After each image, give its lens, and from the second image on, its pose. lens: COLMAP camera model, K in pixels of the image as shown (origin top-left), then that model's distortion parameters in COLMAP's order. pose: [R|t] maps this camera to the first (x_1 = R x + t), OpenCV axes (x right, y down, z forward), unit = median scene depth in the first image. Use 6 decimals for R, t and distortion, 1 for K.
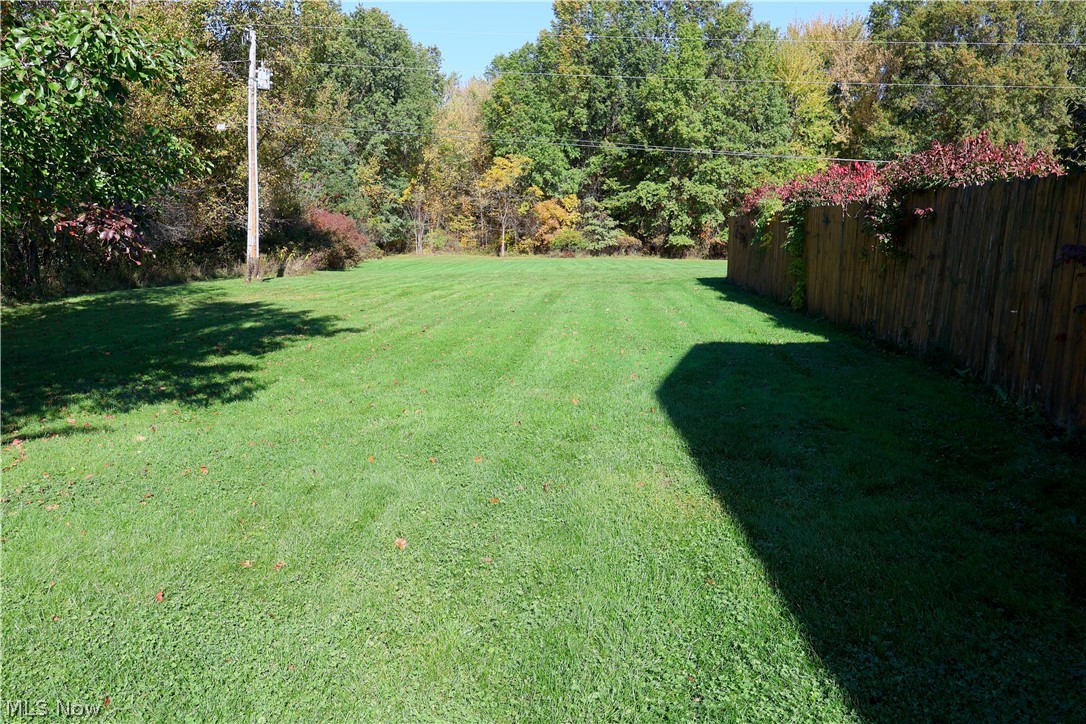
lens RADIAL K [[772.6, 0, 543.8], [0, 772.6, 363.4], [0, 0, 1]] dist [0.009176, -0.012271]
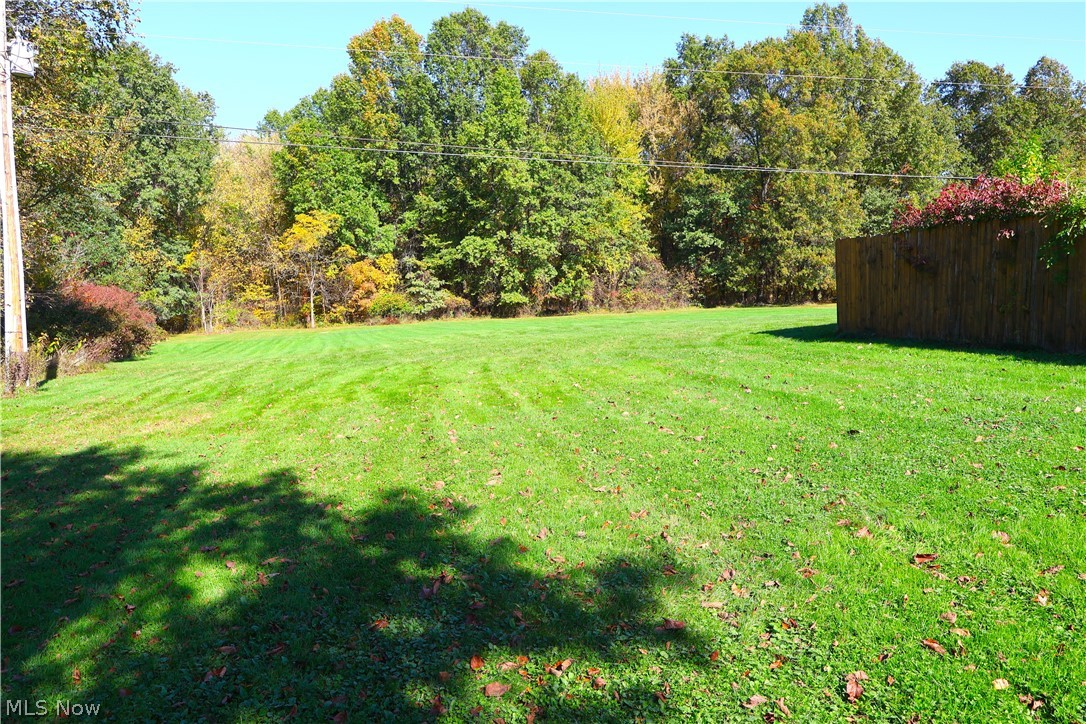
lens RADIAL K [[772.6, 0, 546.0], [0, 772.6, 357.5], [0, 0, 1]] dist [0.009176, -0.012271]
pose [[0.954987, -0.077357, 0.286385, -0.056321], [0.102294, 0.992062, -0.073142, -0.017000], [-0.278454, 0.099145, 0.955319, 0.115044]]
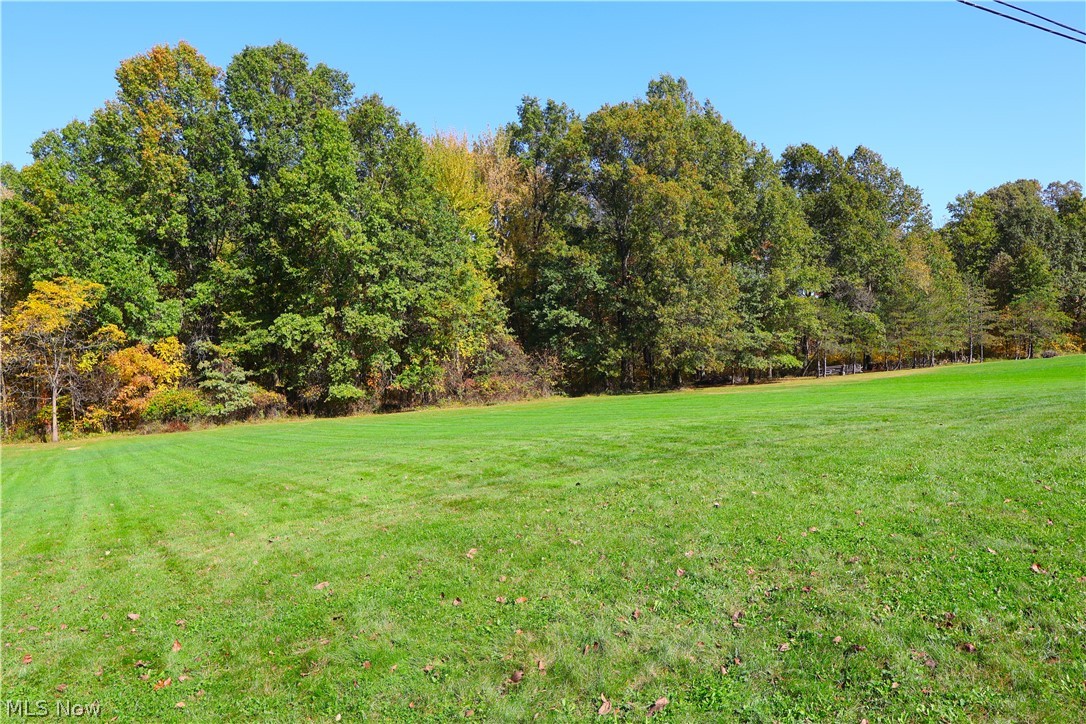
lens RADIAL K [[772.6, 0, 541.0], [0, 772.6, 353.4], [0, 0, 1]] dist [0.009176, -0.012271]
pose [[0.844281, -0.053930, 0.533181, -0.053371], [0.161938, 0.974087, -0.157898, -0.049659], [-0.510849, 0.219652, 0.831136, 0.297575]]
